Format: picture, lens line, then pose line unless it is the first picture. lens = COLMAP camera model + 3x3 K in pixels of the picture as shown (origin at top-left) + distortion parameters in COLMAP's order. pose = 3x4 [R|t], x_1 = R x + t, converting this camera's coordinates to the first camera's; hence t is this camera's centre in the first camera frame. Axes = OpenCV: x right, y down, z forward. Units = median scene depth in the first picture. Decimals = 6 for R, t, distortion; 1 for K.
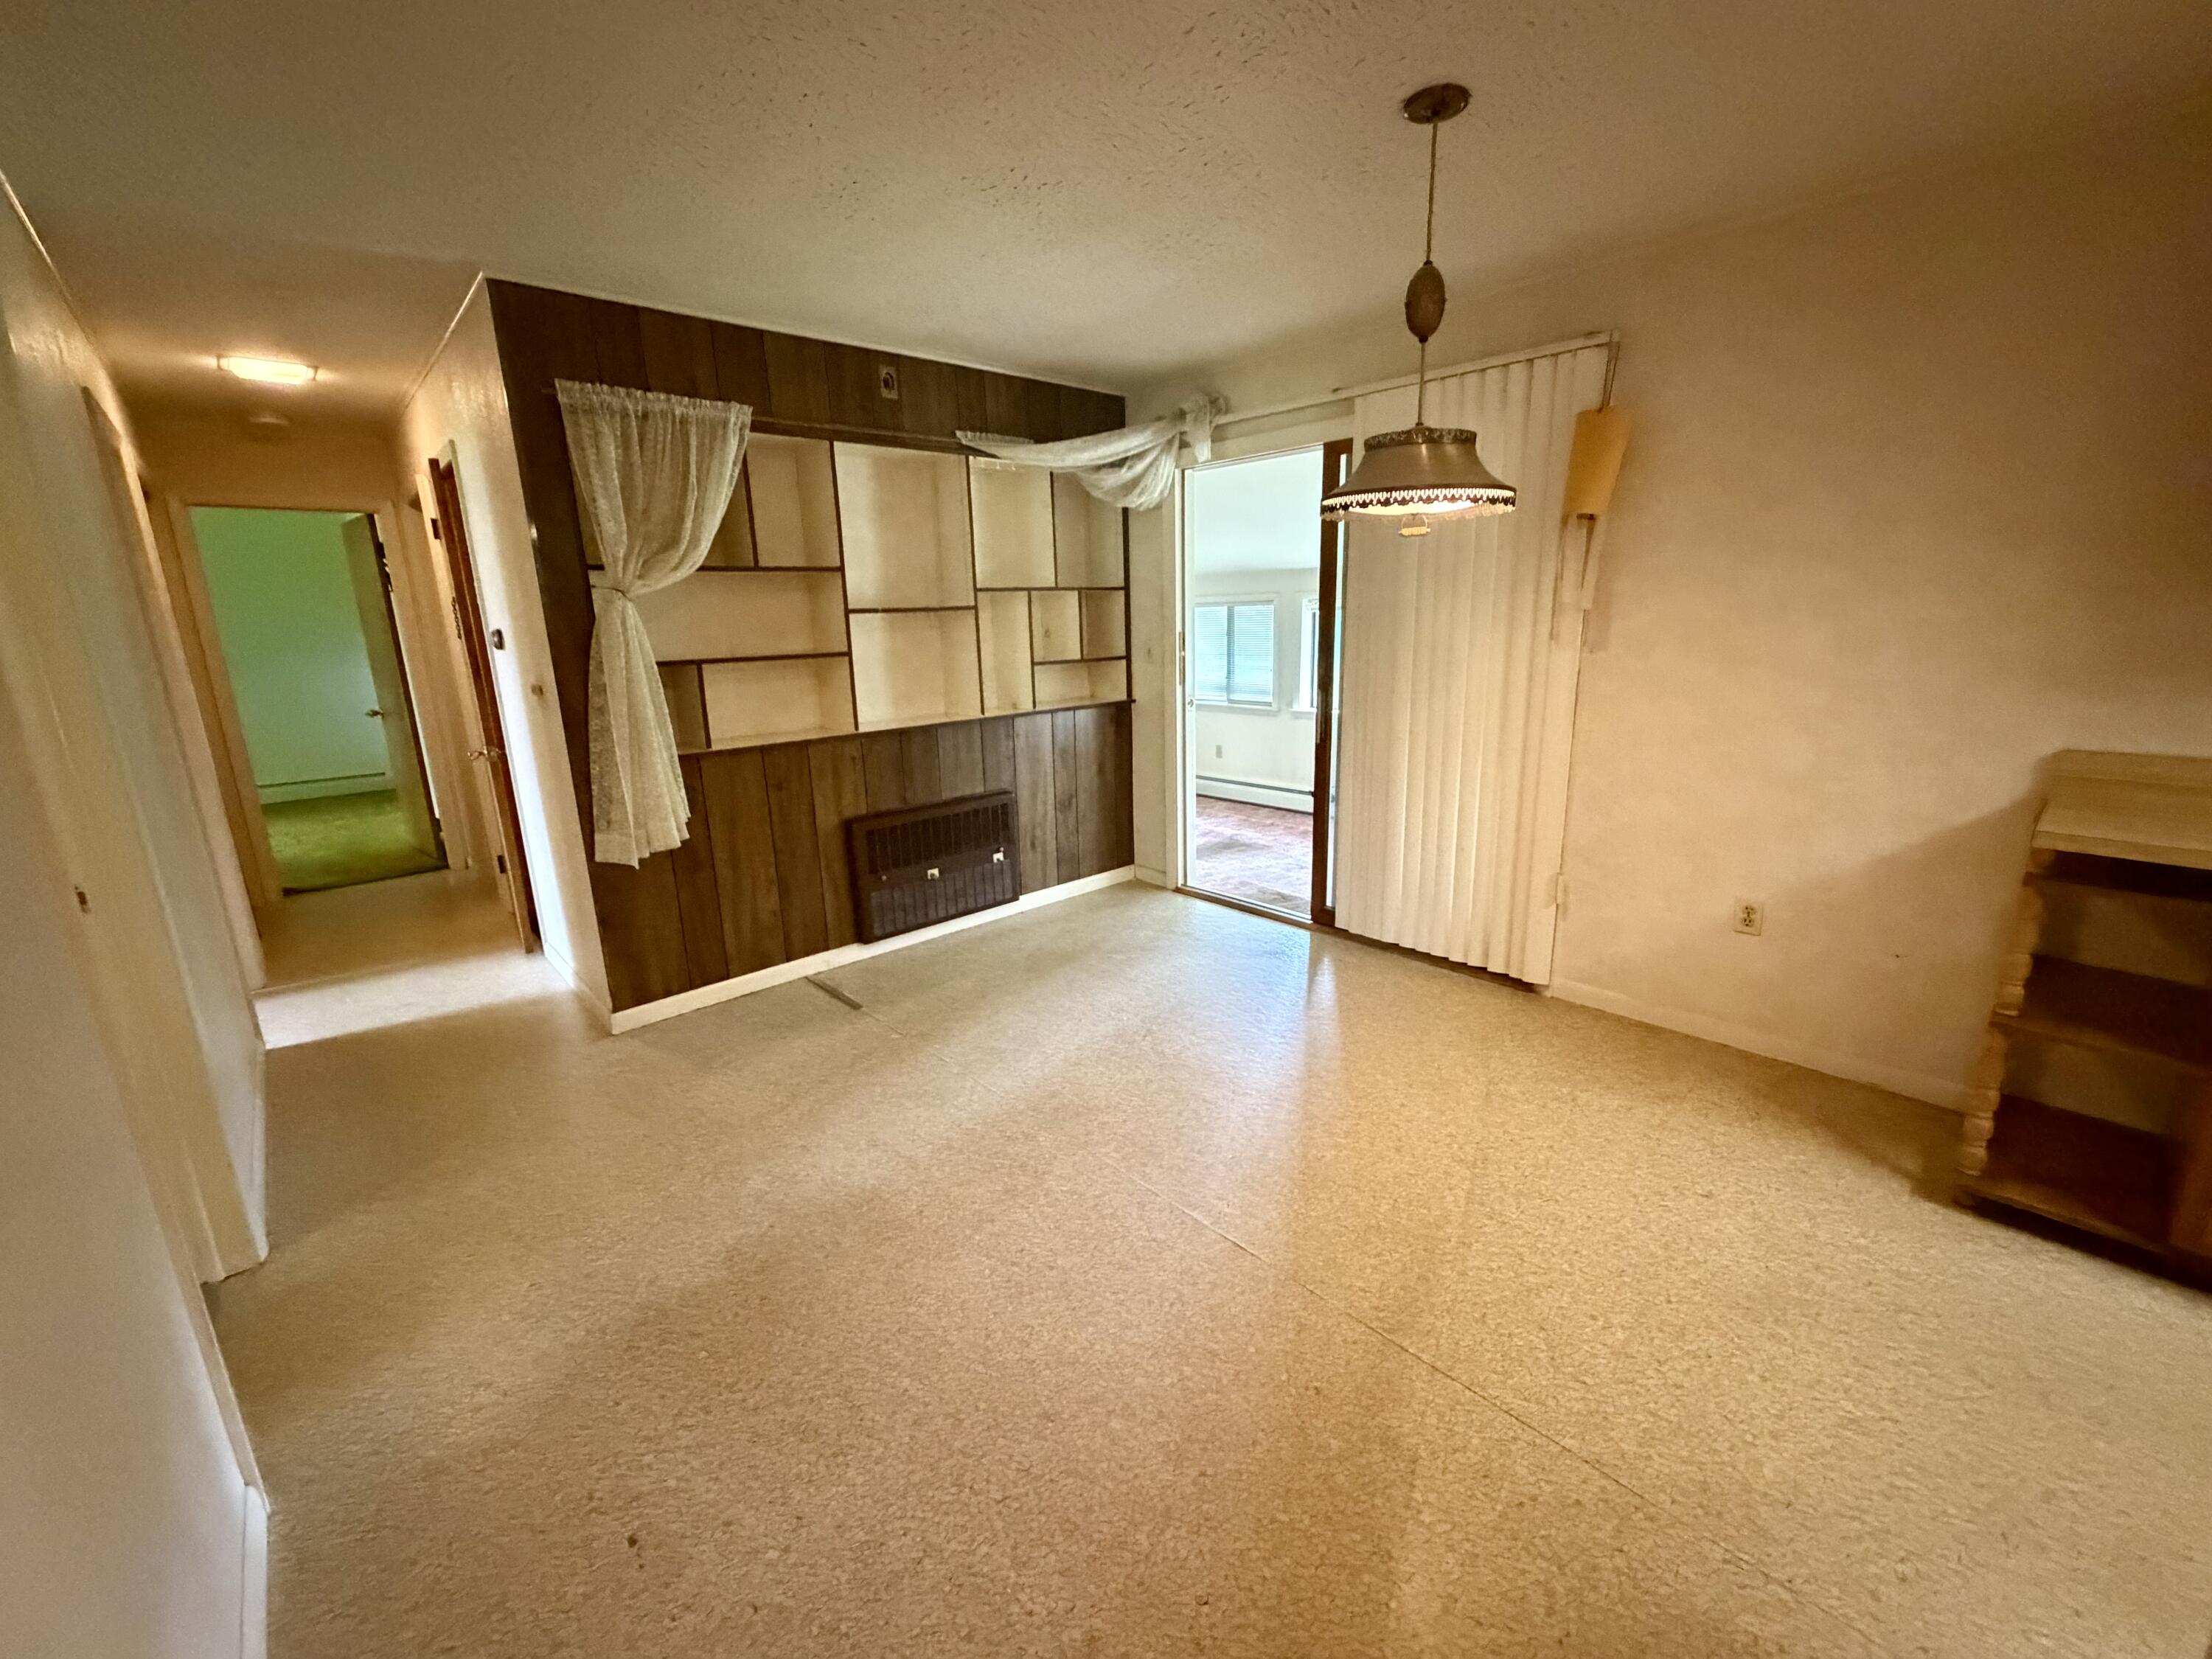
lens RADIAL K [[901.4, 0, 1107.8], [0, 901.4, 825.0], [0, 0, 1]] dist [-0.000723, -0.000036]
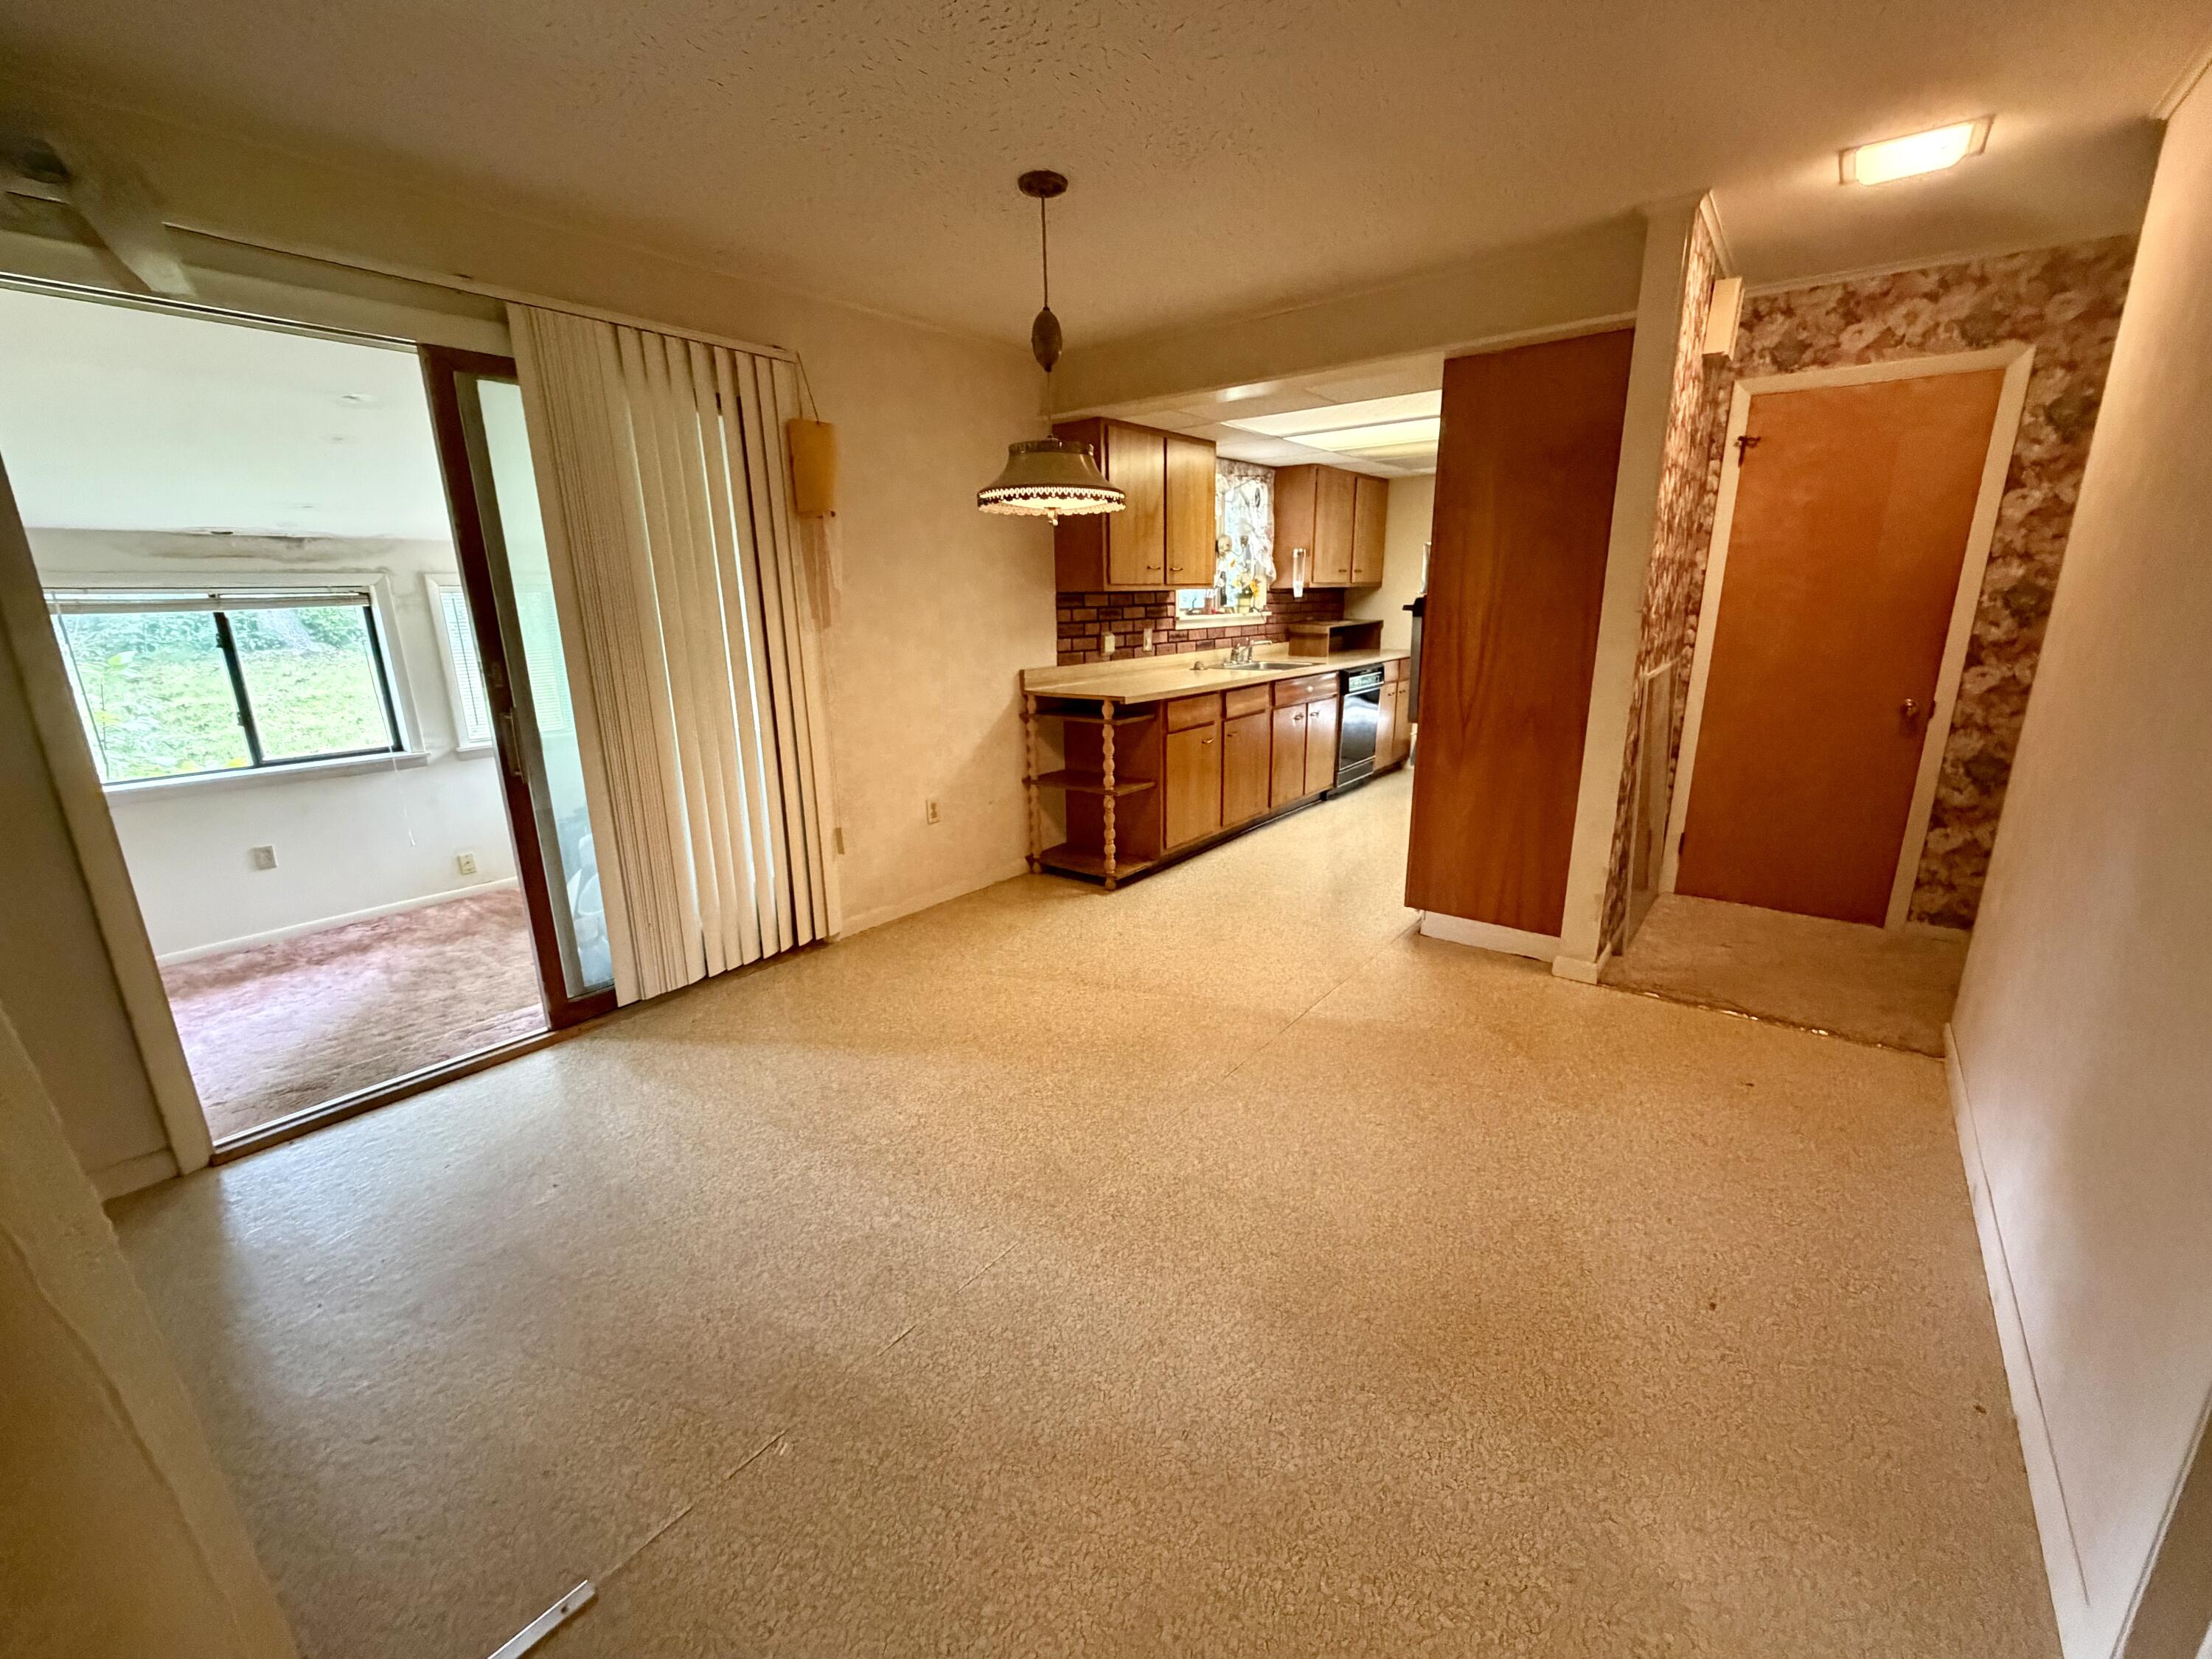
lens RADIAL K [[901.4, 0, 1104.2], [0, 901.4, 838.1], [0, 0, 1]] dist [-0.000723, -0.000036]
pose [[-0.164467, -0.231139, 0.958919, -0.731599], [0.248259, 0.931162, 0.267028, -0.175597], [-0.954630, 0.281978, -0.095763, 0.888311]]
